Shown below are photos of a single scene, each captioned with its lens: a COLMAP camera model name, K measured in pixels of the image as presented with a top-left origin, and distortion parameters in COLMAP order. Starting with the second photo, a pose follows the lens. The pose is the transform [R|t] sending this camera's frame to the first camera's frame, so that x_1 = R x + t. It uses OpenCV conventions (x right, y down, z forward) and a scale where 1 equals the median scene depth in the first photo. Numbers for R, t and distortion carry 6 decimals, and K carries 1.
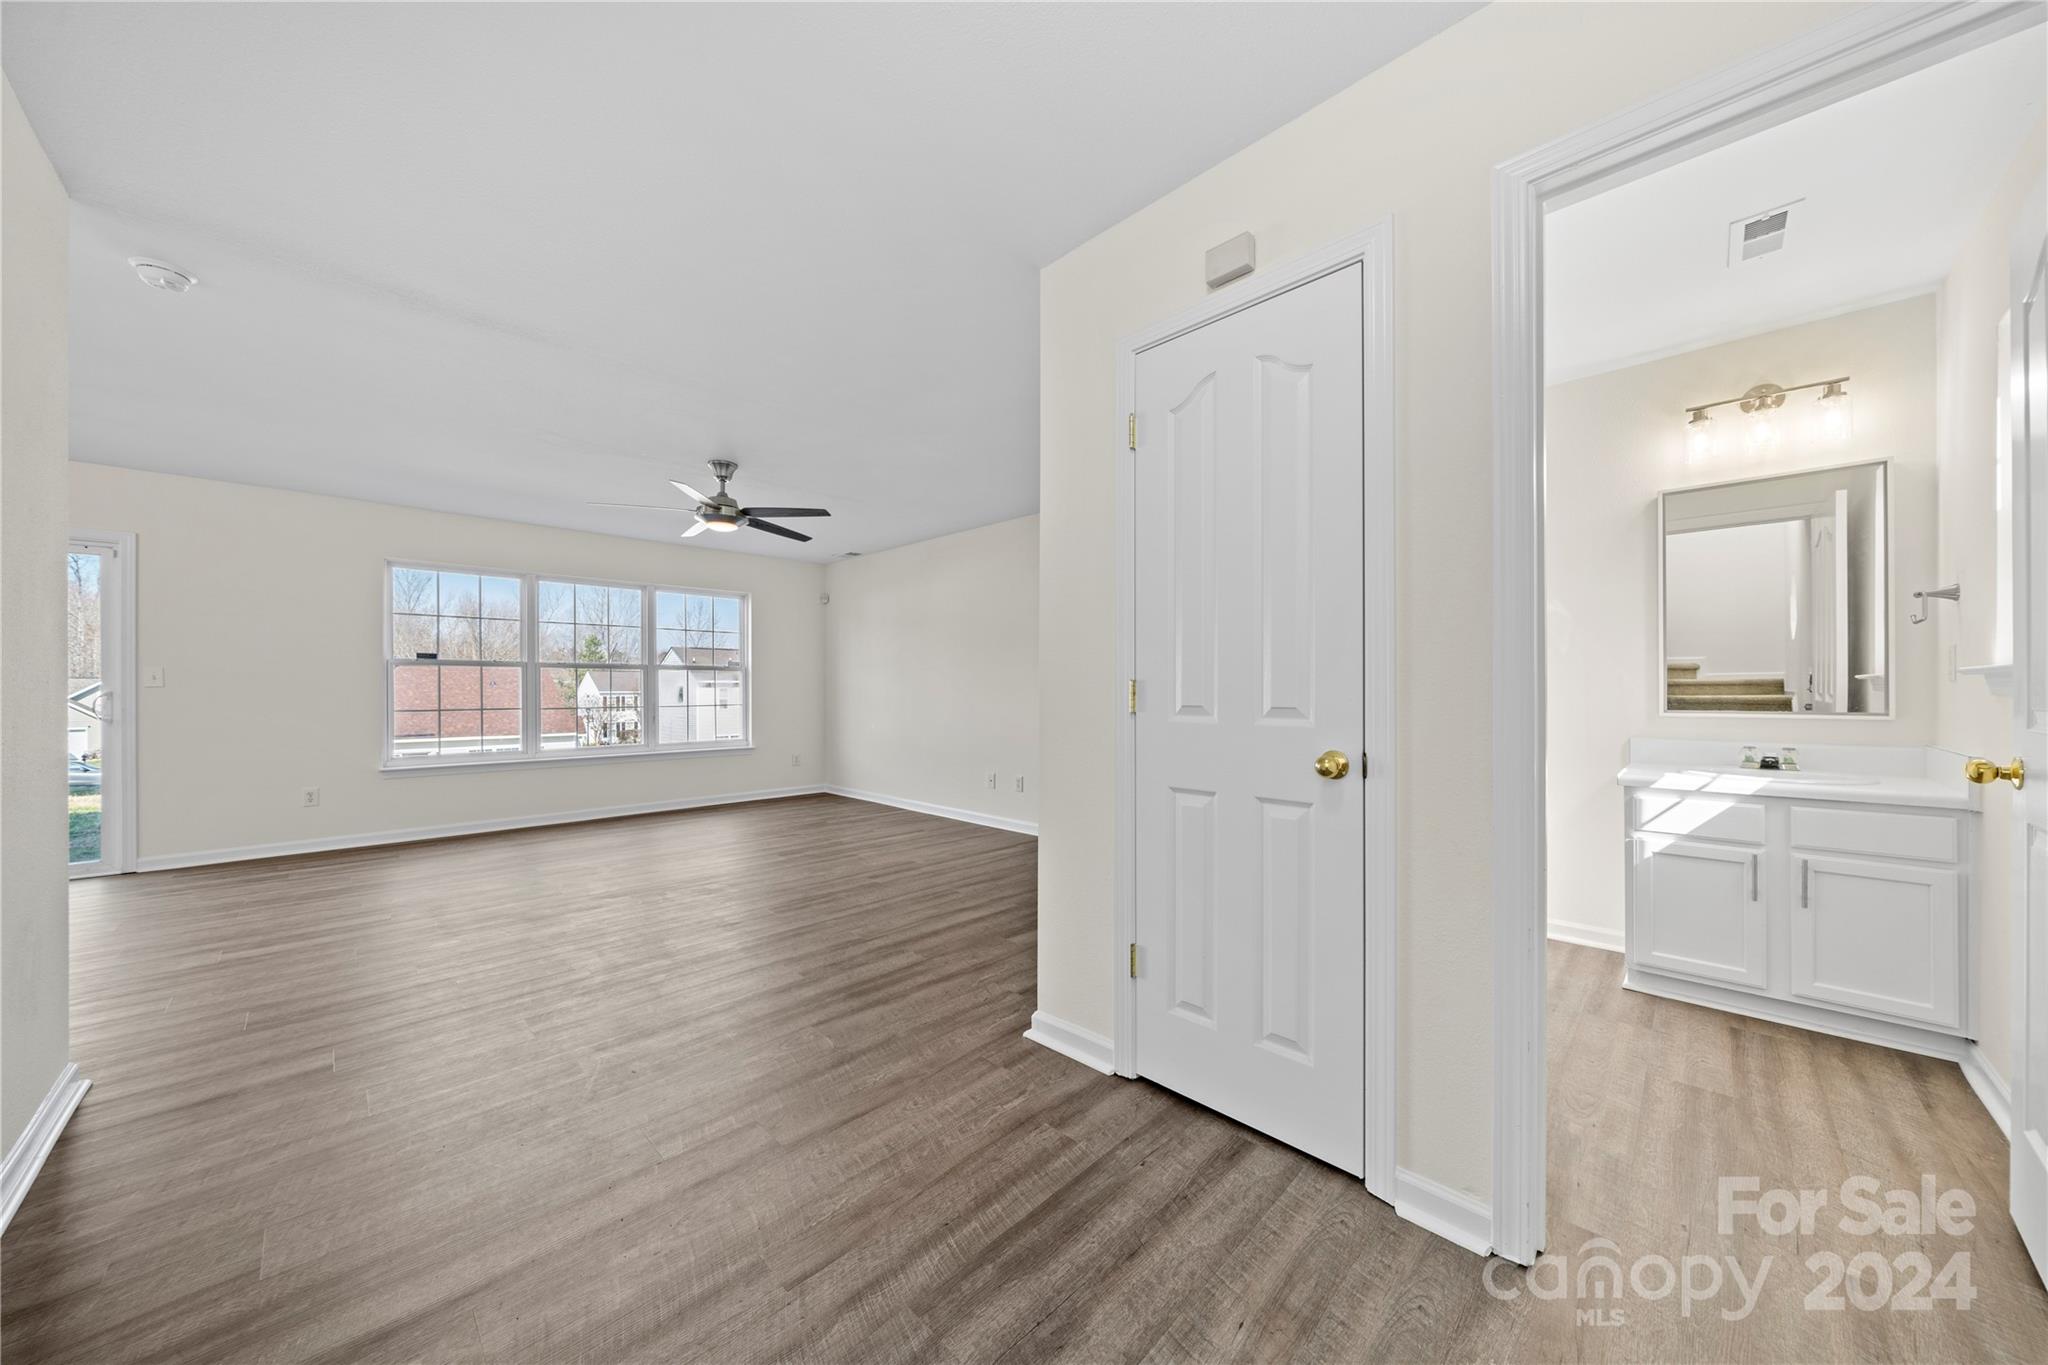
lens RADIAL K [[703.8, 0, 1040.8], [0, 703.8, 689.6], [0, 0, 1]] dist [-0.003415, 0.000112]
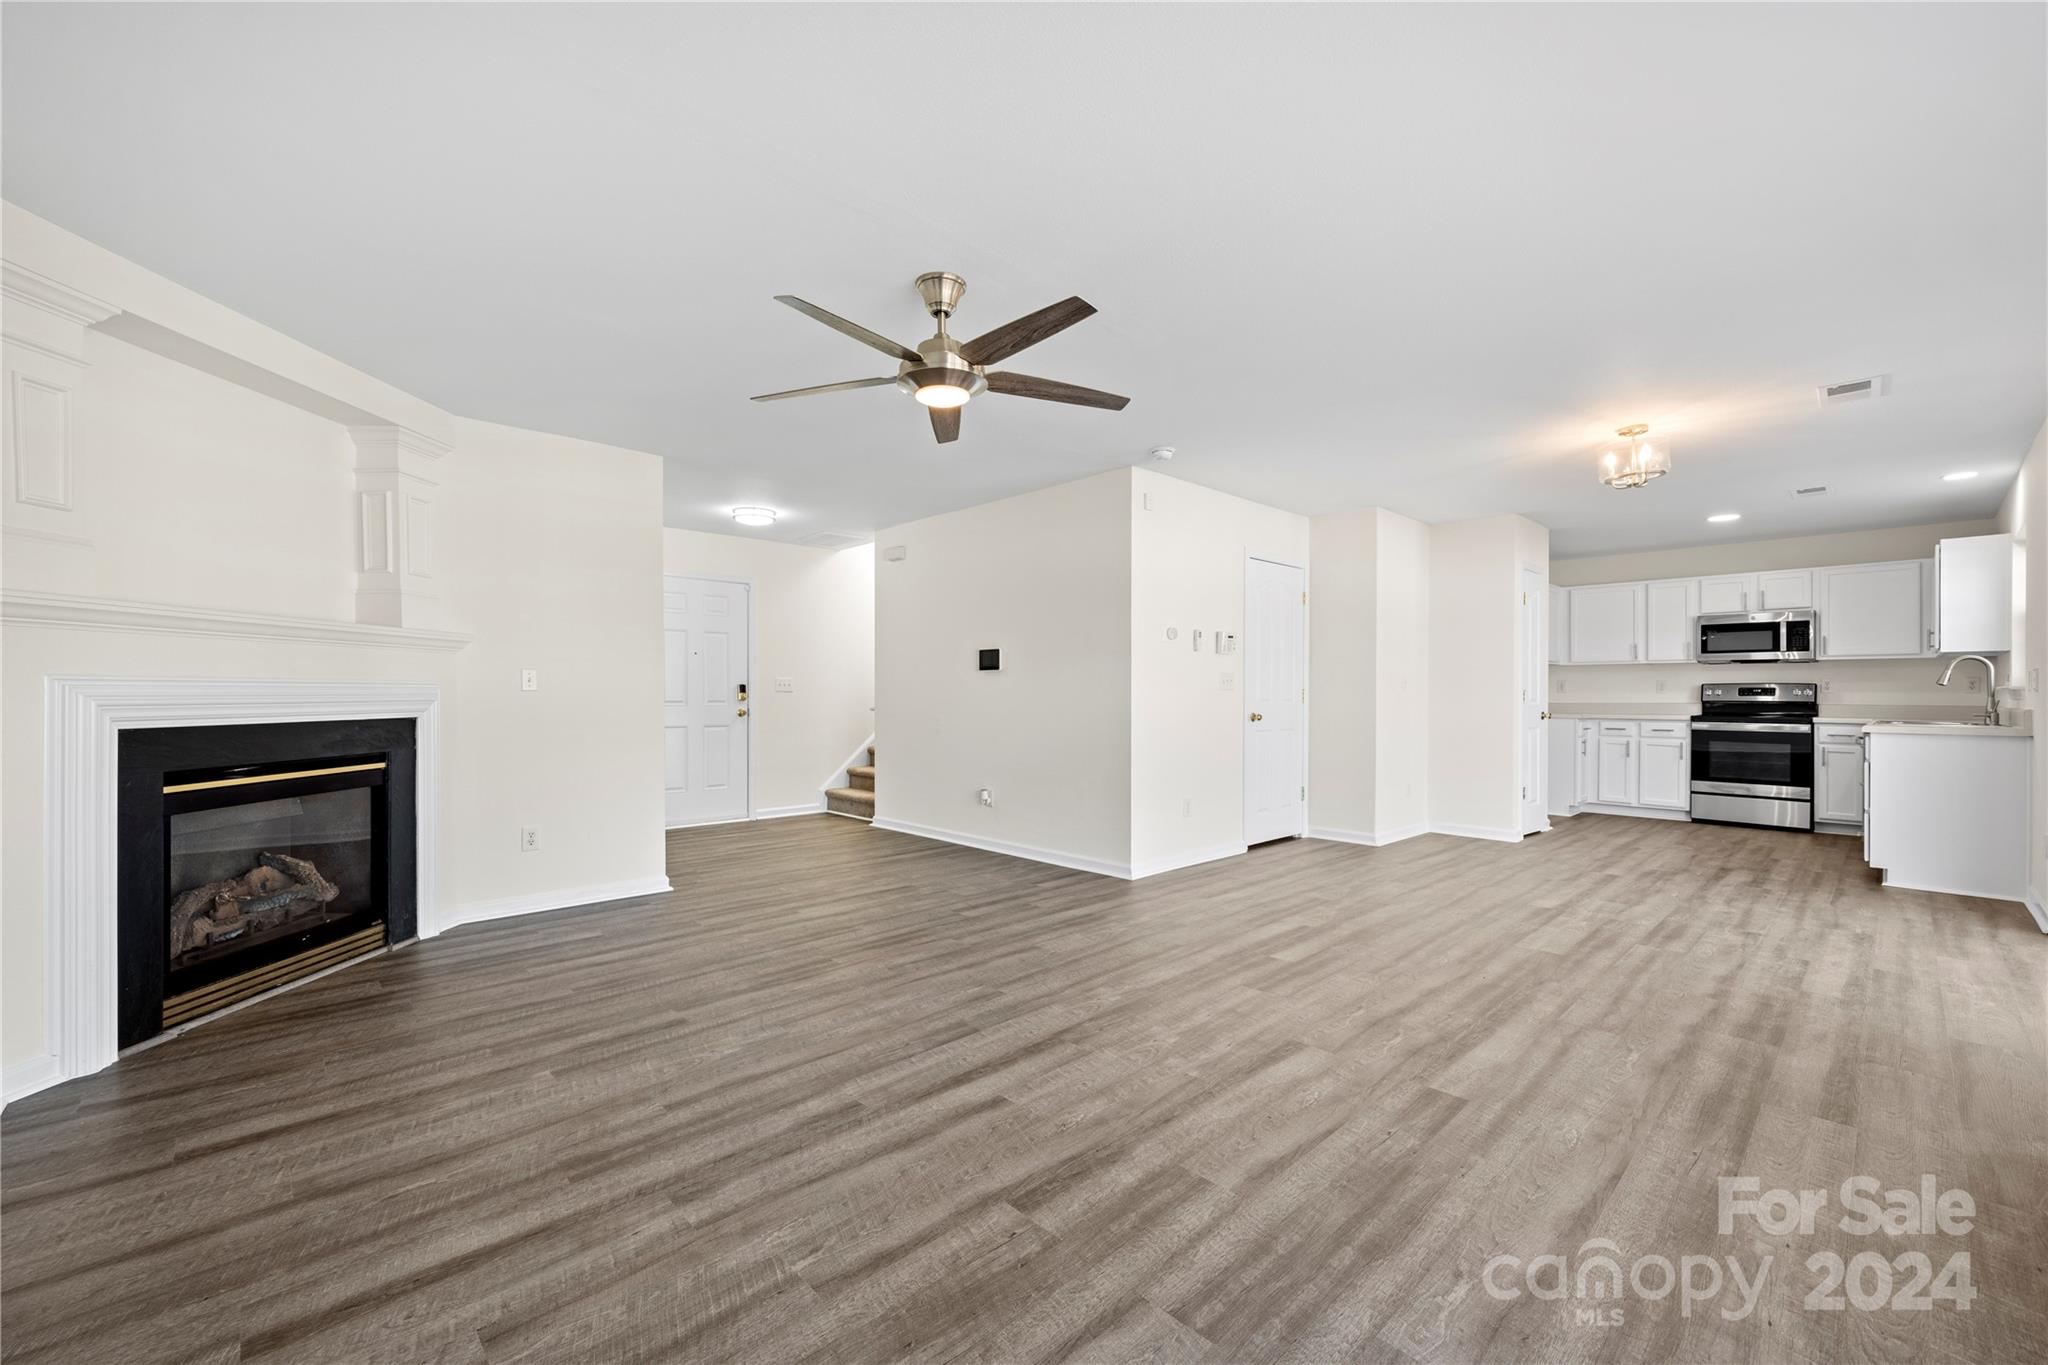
lens RADIAL K [[831.1, 0, 1018.0], [0, 831.1, 689.9], [0, 0, 1]] dist [-0.003913, 0.000663]
pose [[-0.997854, 0.002772, 0.065423, -0.643135], [0.002682, 0.999995, -0.001471, -0.000917], [-0.065427, -0.001293, -0.997857, 1.902238]]
